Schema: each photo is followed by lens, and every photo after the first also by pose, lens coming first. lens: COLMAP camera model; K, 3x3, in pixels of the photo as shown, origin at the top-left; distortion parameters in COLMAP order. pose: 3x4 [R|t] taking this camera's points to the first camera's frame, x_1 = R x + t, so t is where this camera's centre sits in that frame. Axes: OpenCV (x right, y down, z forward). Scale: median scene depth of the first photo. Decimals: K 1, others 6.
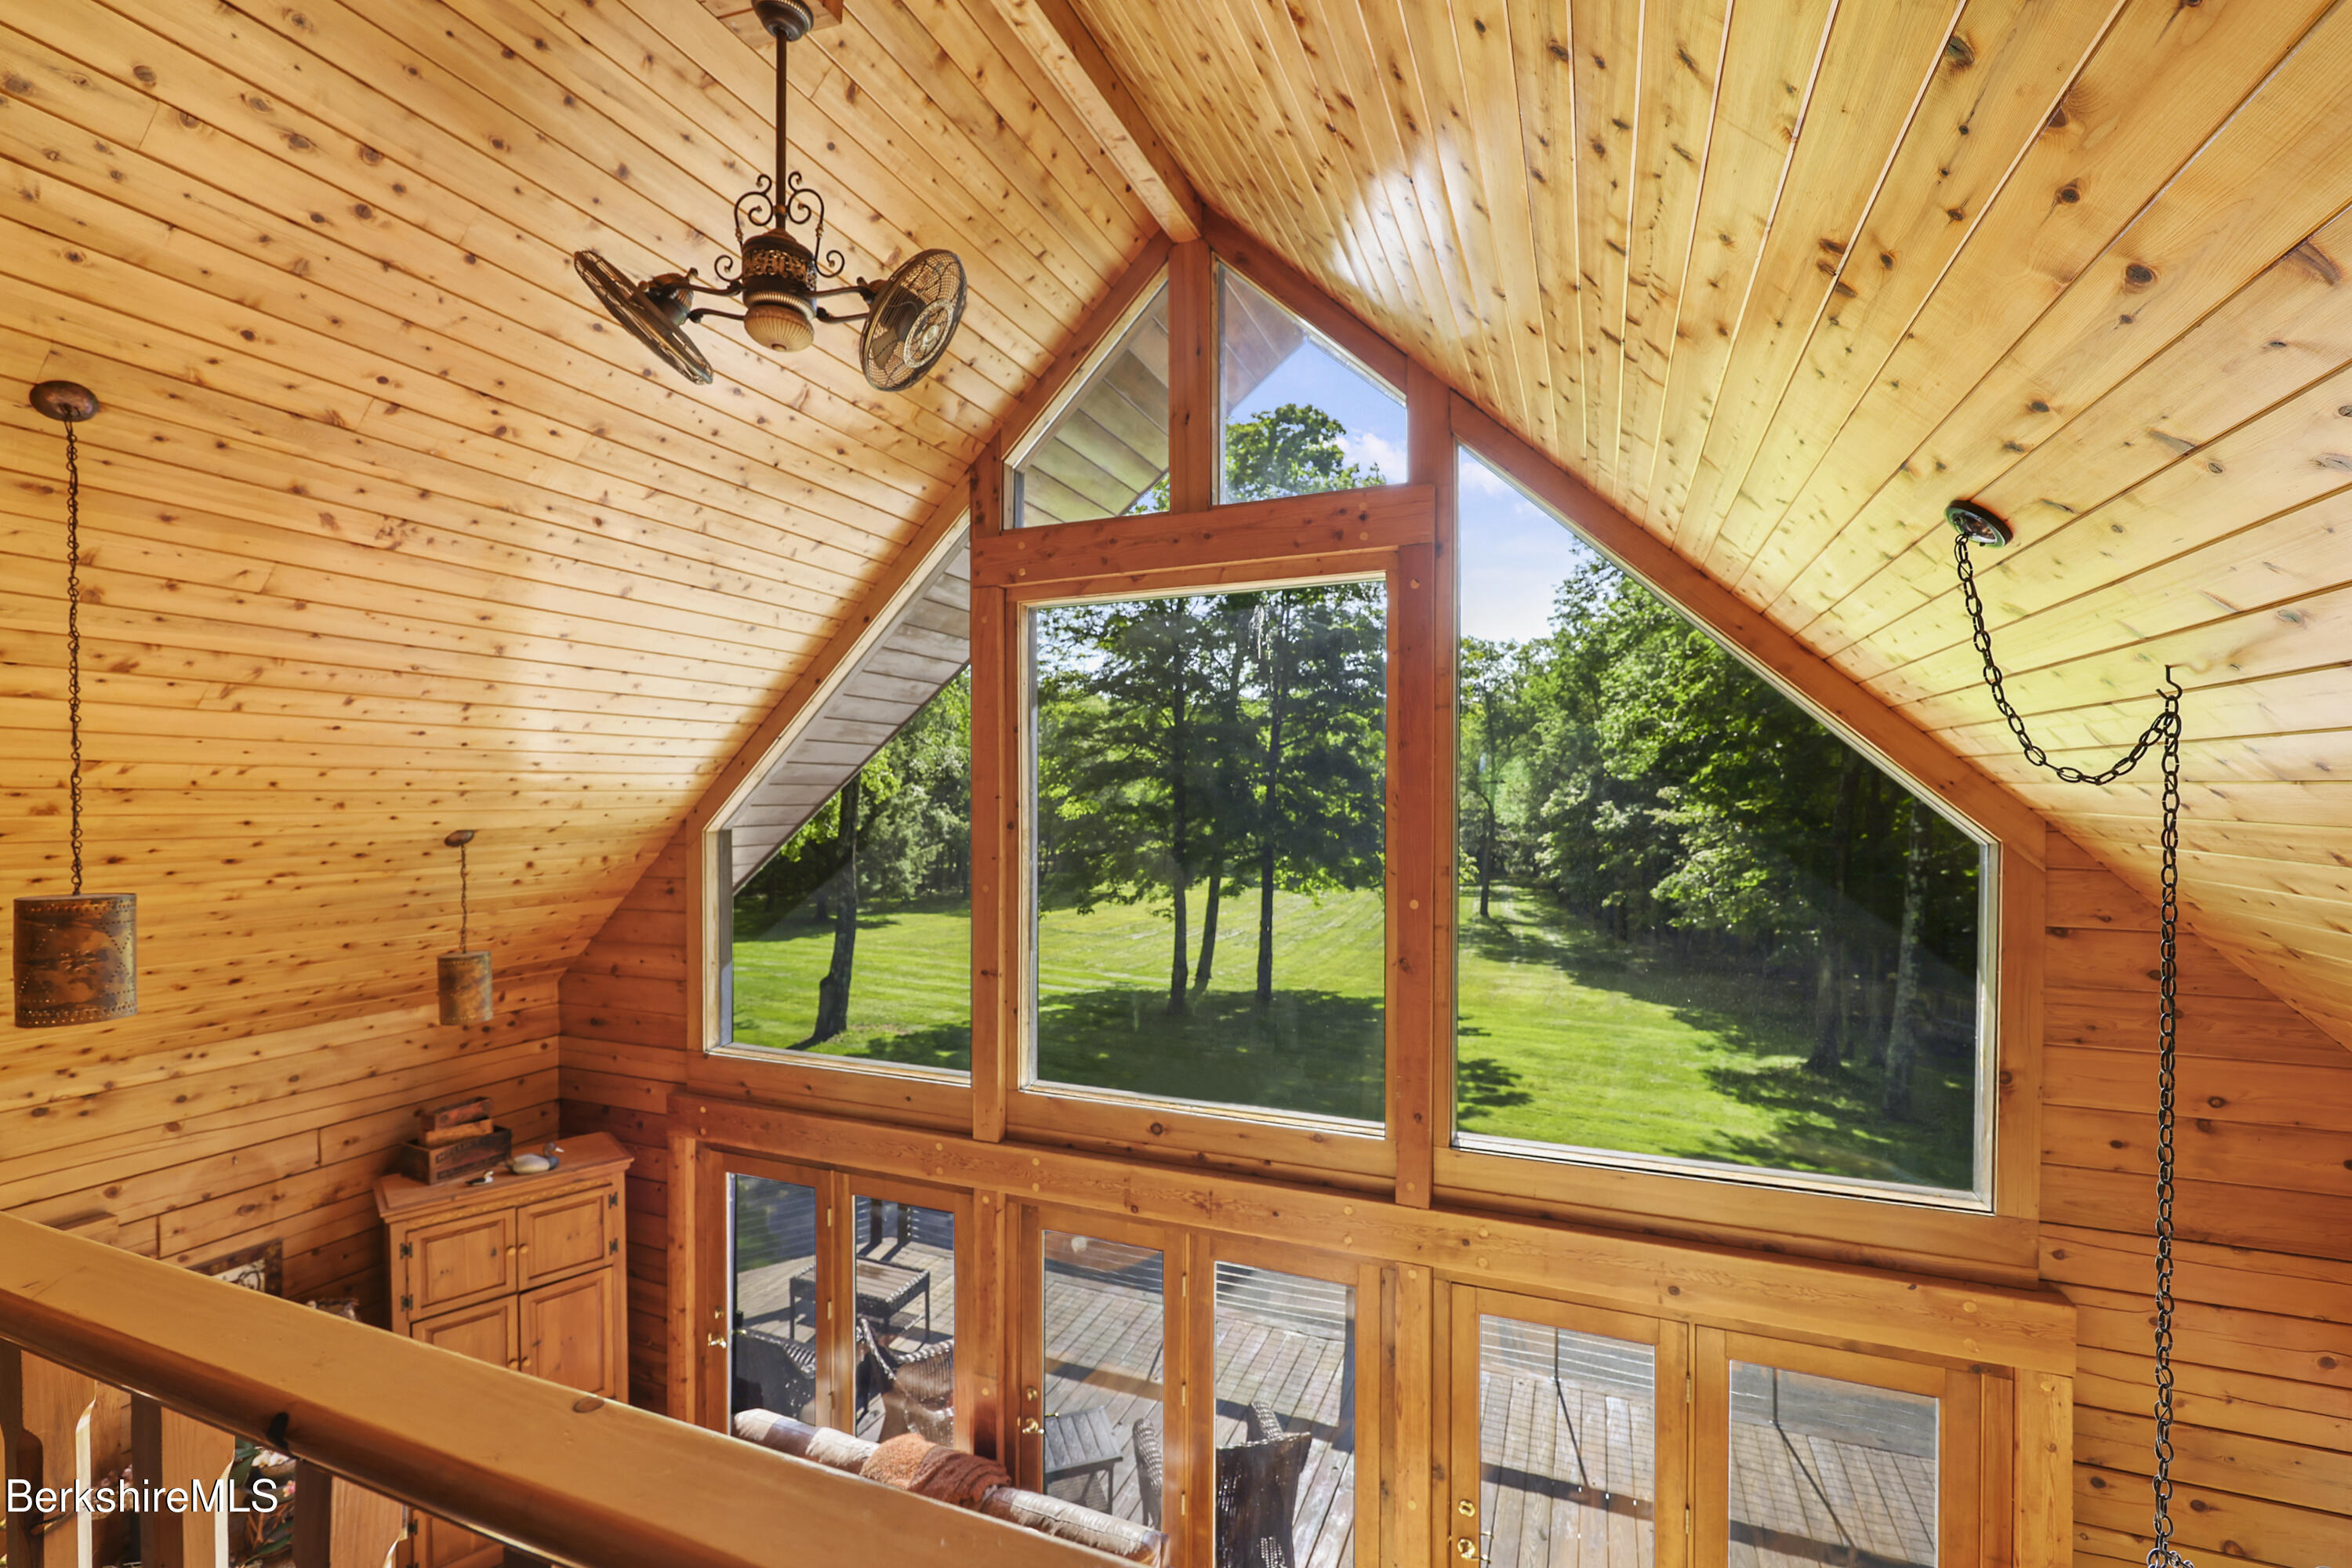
lens RADIAL K [[960.6, 0, 1207.7], [0, 960.6, 810.3], [0, 0, 1]] dist [-0.000022, -0.000727]
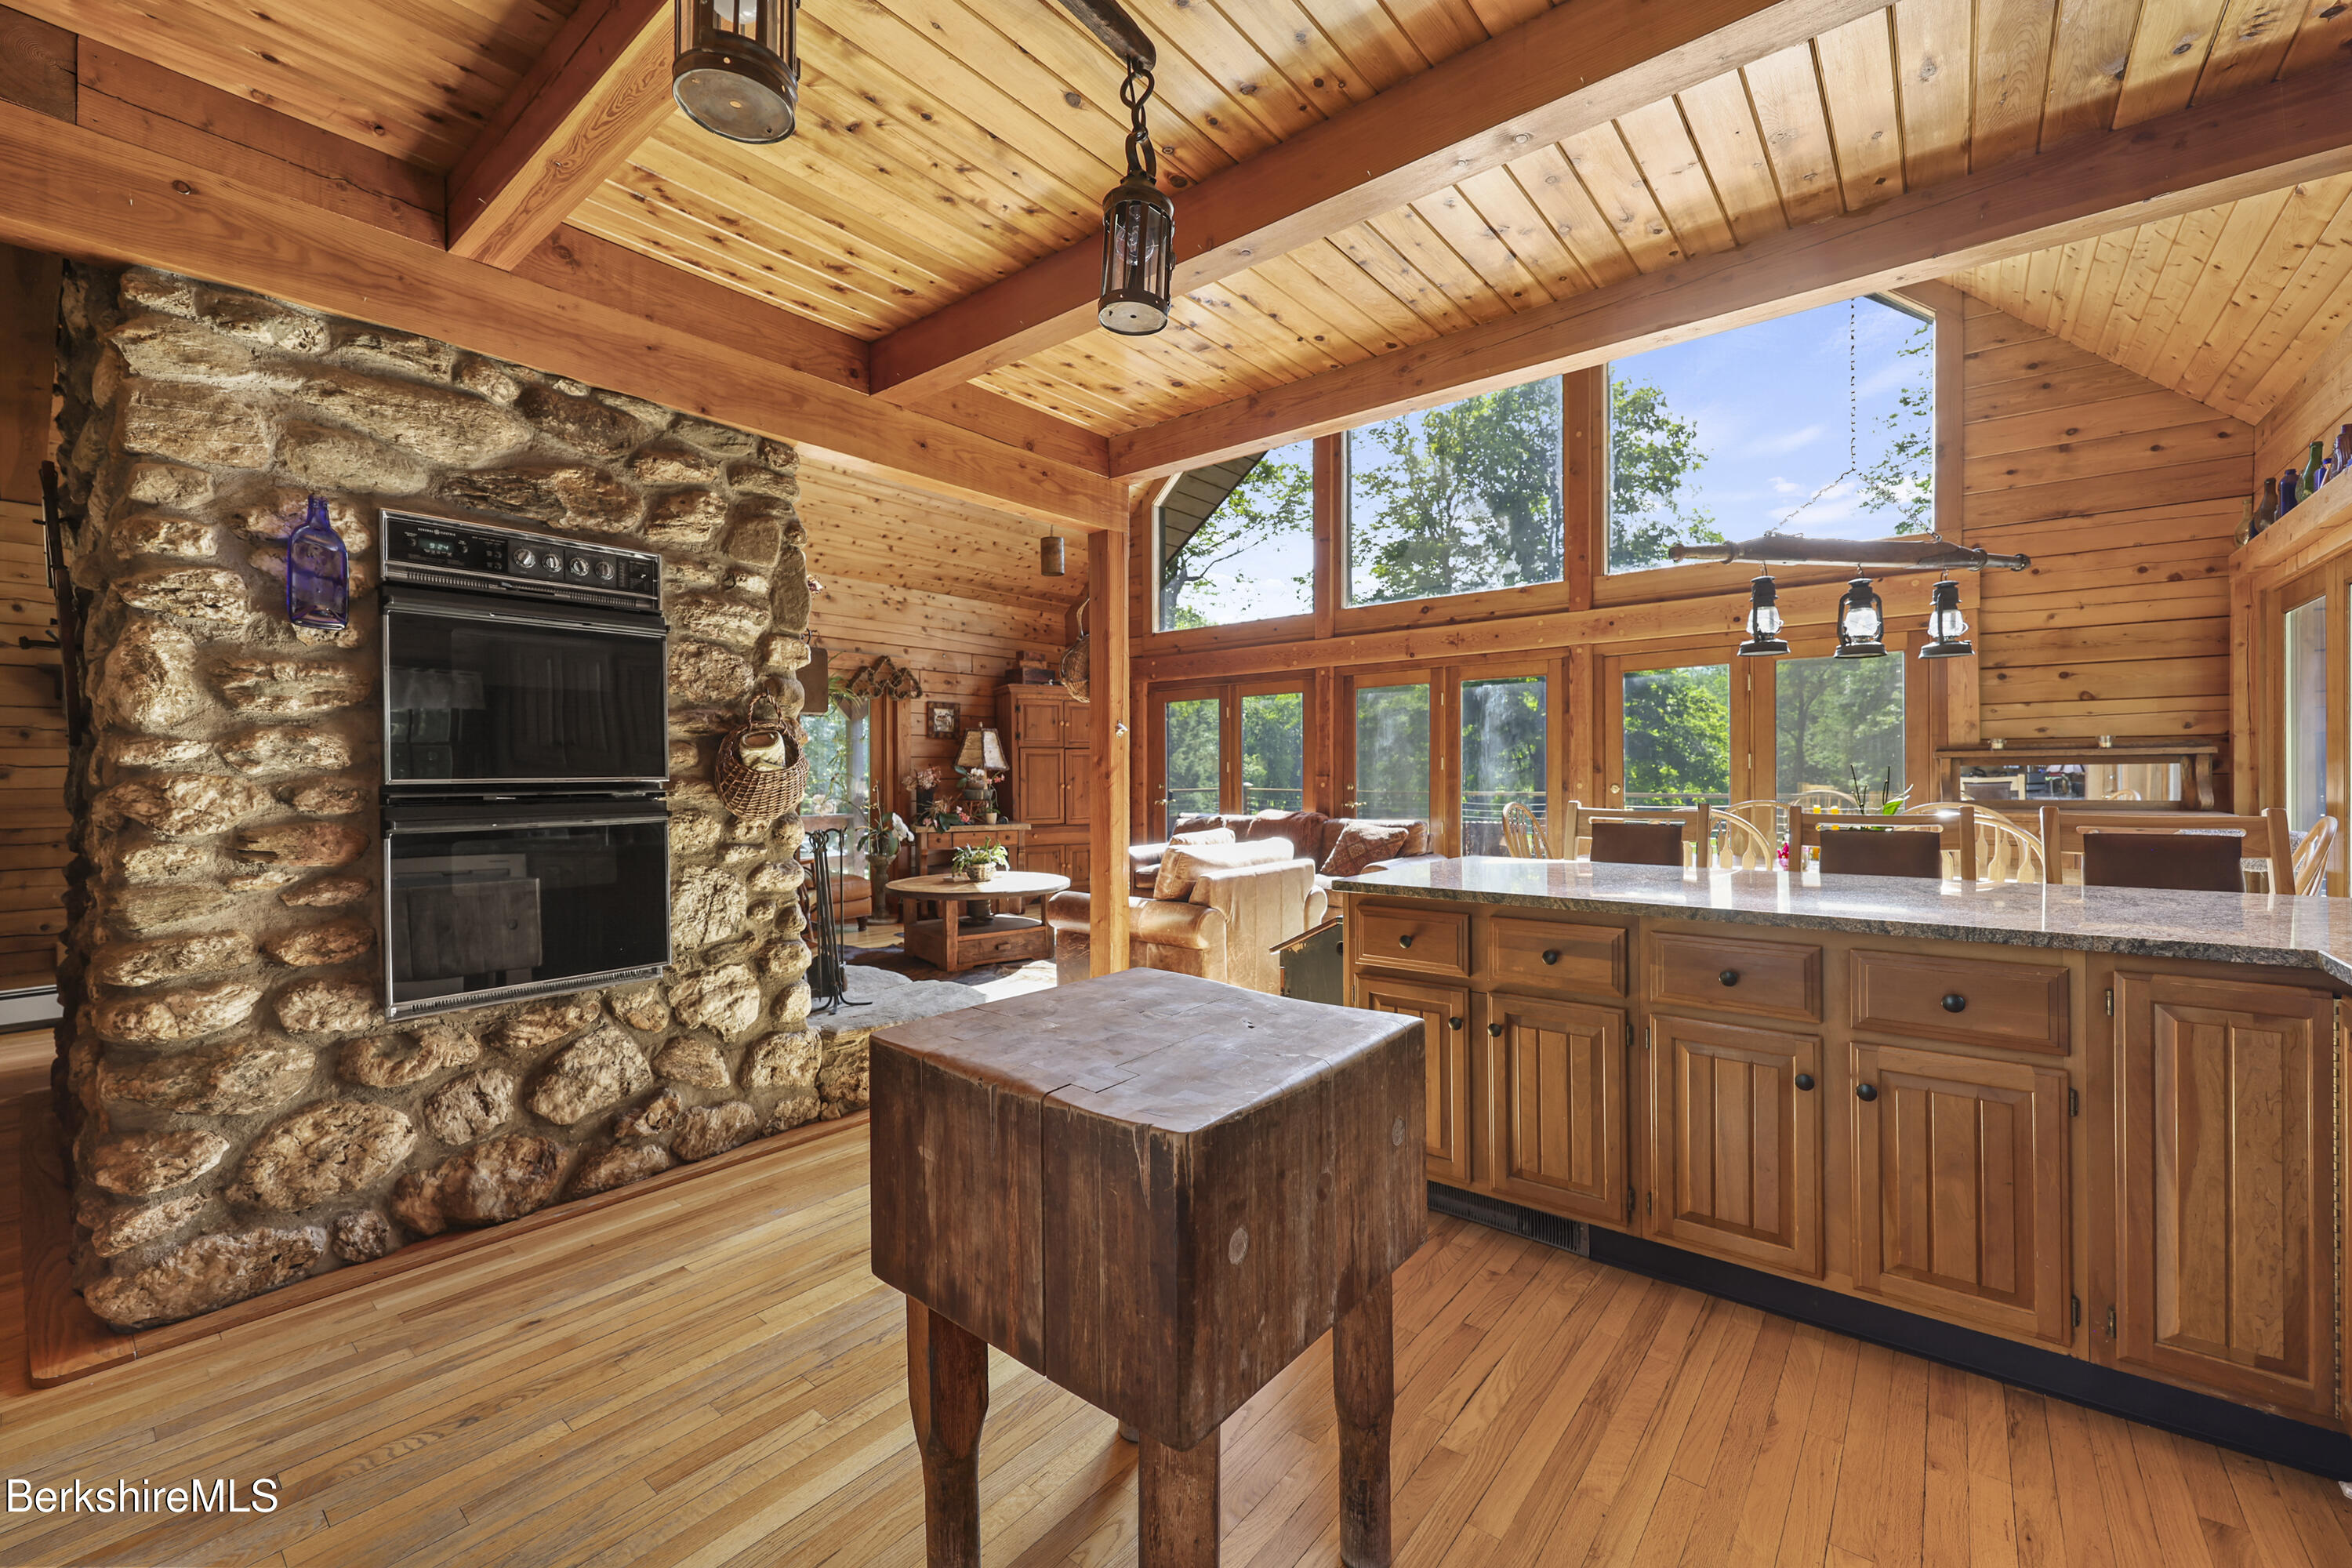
lens RADIAL K [[960.6, 0, 1187.6], [0, 960.6, 771.7], [0, 0, 1]] dist [-0.000022, -0.000727]
pose [[0.953304, -0.006508, -0.301943, 0.063781], [0.003883, 0.999949, -0.009295, 0.708444], [0.301988, 0.007689, 0.953281, -0.827707]]
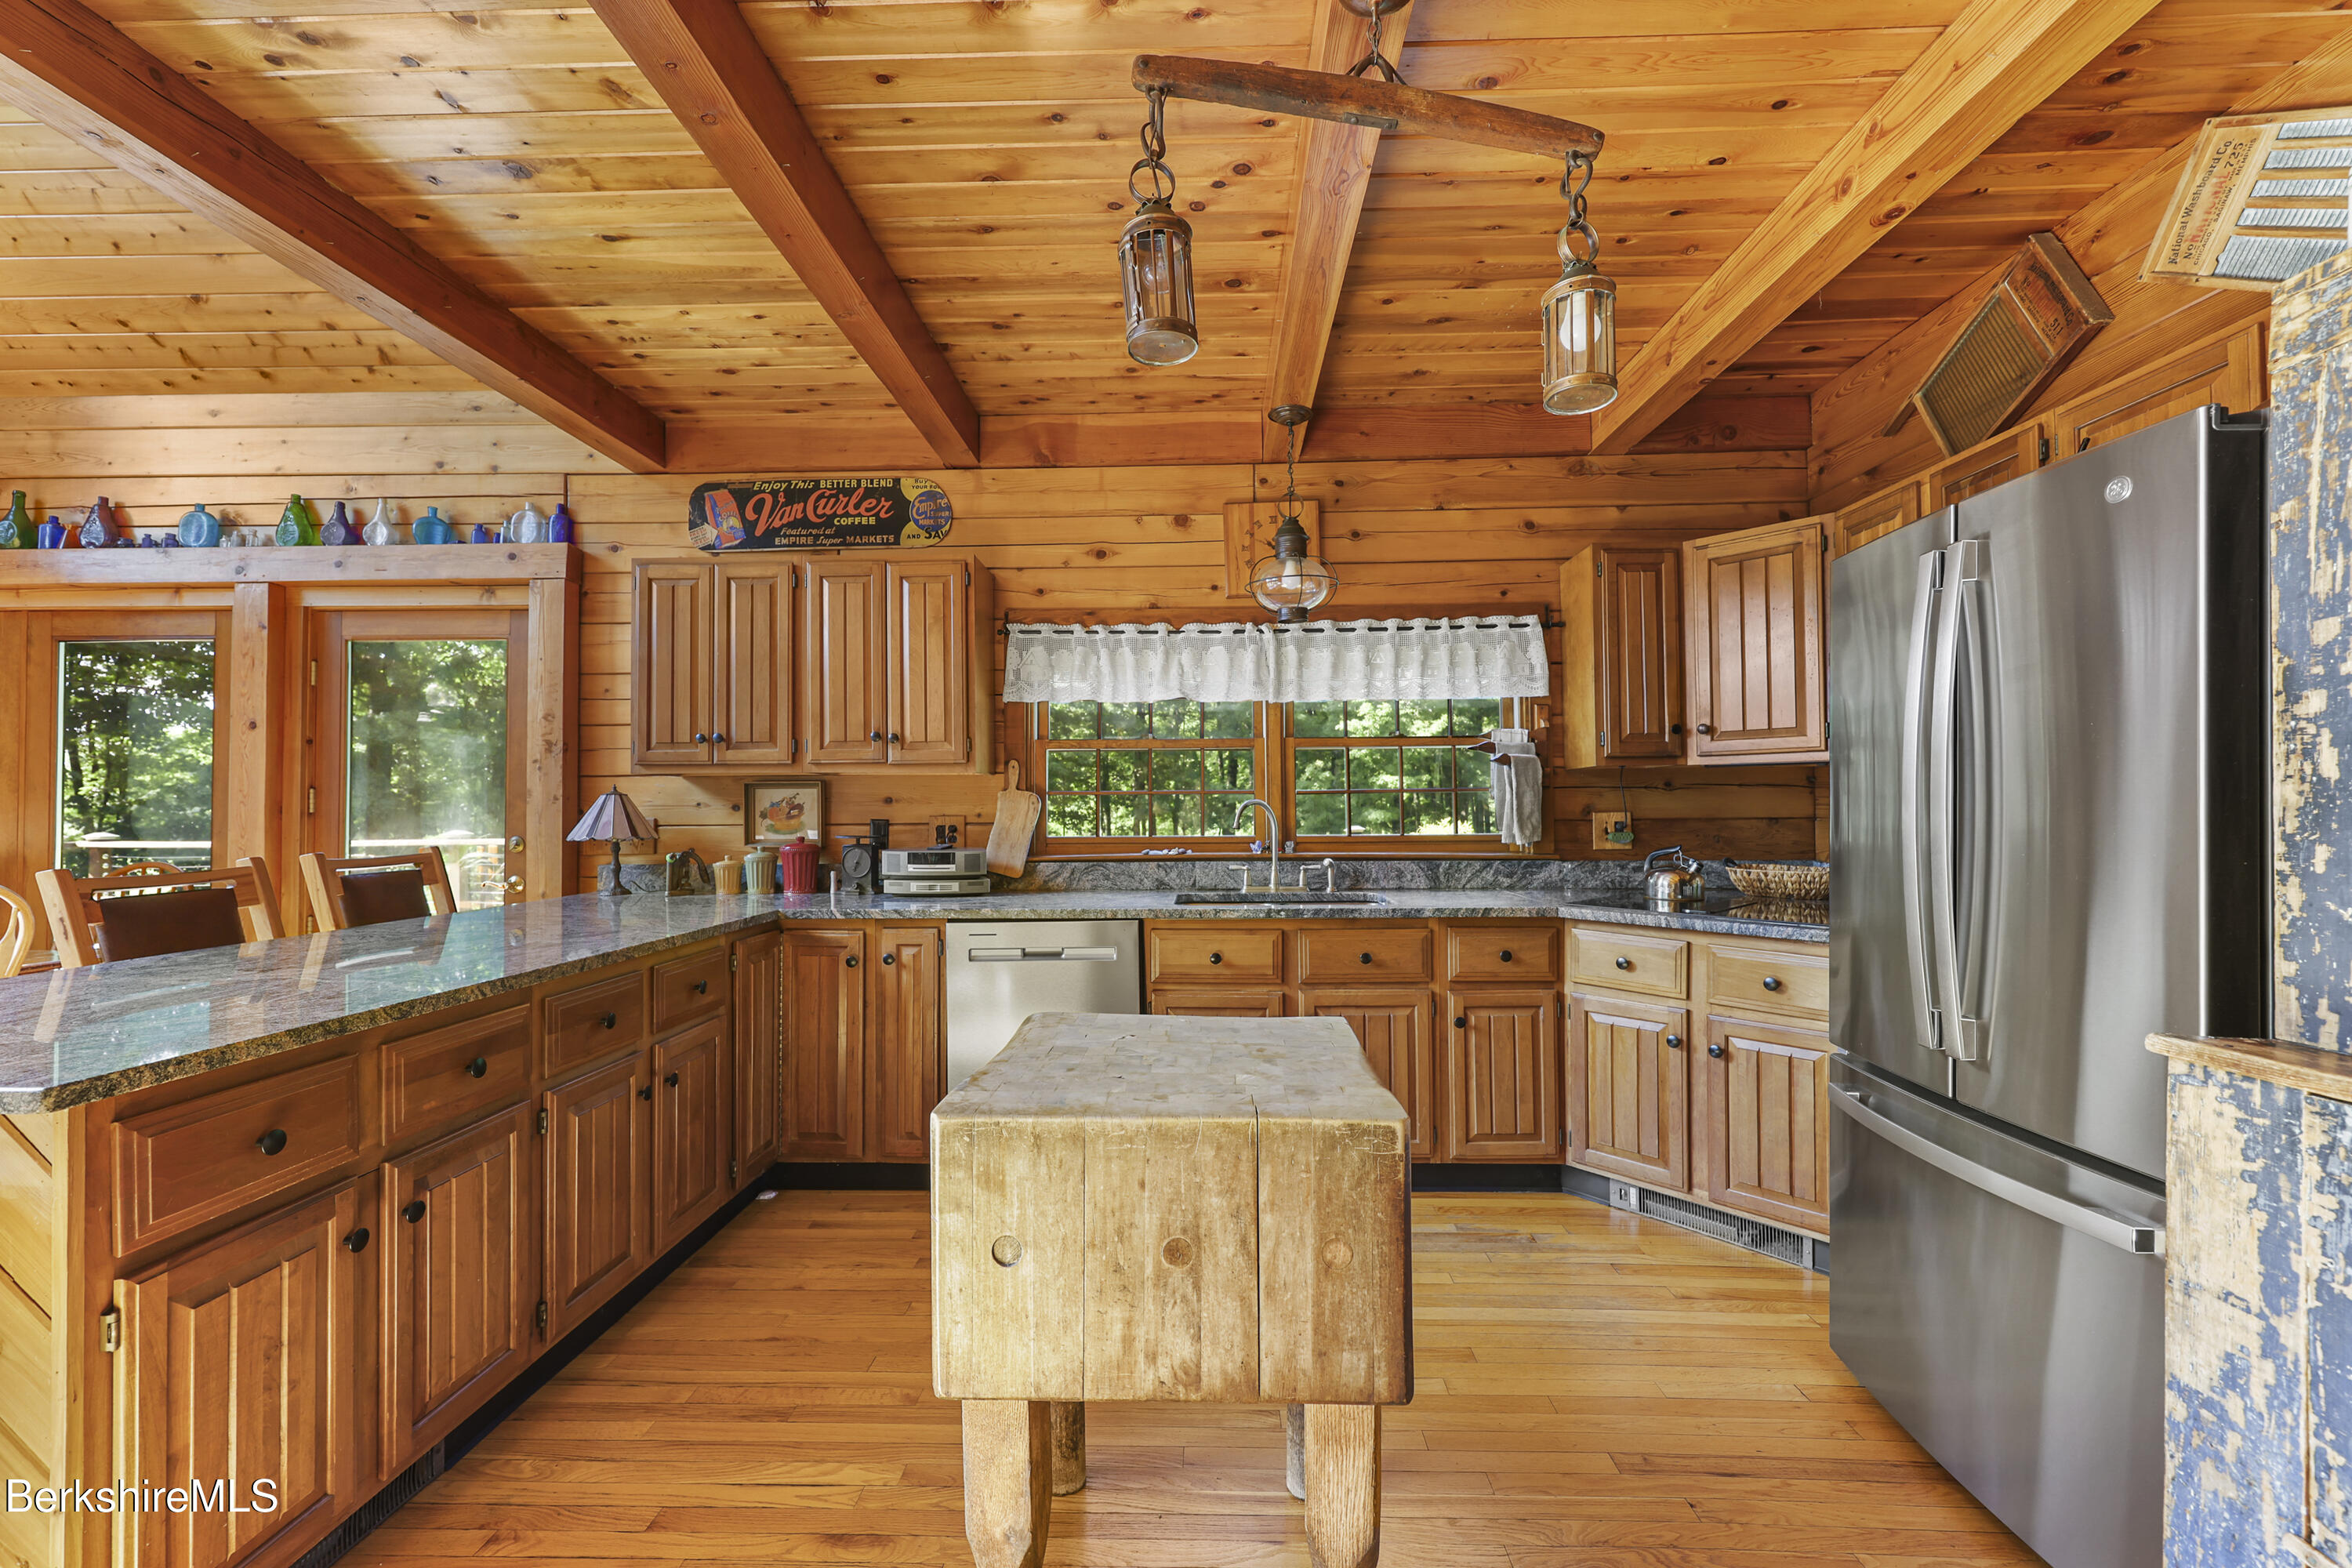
lens RADIAL K [[960.6, 0, 1179.9], [0, 960.6, 793.7], [0, 0, 1]] dist [-0.000022, -0.000727]
pose [[-0.346300, 0.015679, 0.937993, -0.446659], [0.013612, 0.999839, -0.011688, 0.703009], [-0.938025, 0.008721, -0.346457, -0.321388]]
